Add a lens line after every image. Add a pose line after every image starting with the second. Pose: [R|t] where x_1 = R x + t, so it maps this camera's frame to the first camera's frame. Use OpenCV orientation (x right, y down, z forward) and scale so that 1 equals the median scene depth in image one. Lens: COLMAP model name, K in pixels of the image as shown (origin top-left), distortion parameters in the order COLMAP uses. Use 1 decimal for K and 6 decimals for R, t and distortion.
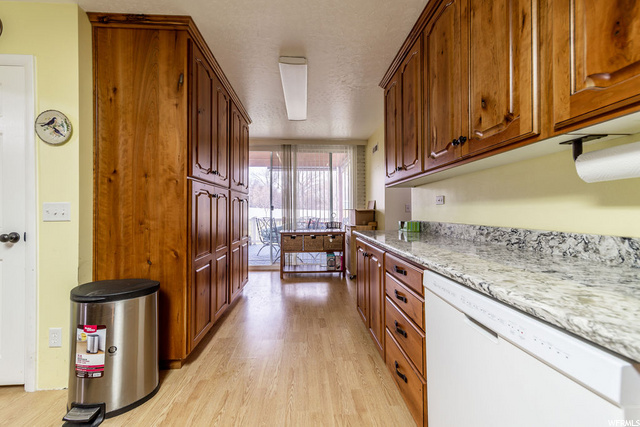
lens RADIAL K [[227.7, 0, 313.8], [0, 227.7, 211.5], [0, 0, 1]] dist [0.006727, -0.000875]
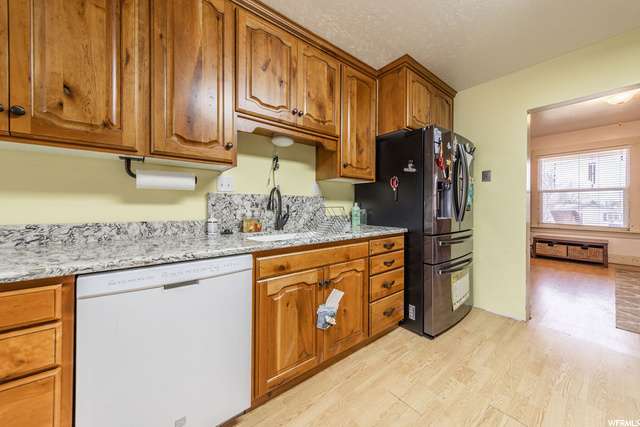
lens RADIAL K [[227.7, 0, 309.6], [0, 227.7, 206.1], [0, 0, 1]] dist [0.006727, -0.000875]
pose [[-0.564374, 0.004338, 0.825508, -0.628714], [-0.006082, 0.999937, -0.009413, 0.001873], [-0.825497, -0.010333, -0.564313, 0.763972]]
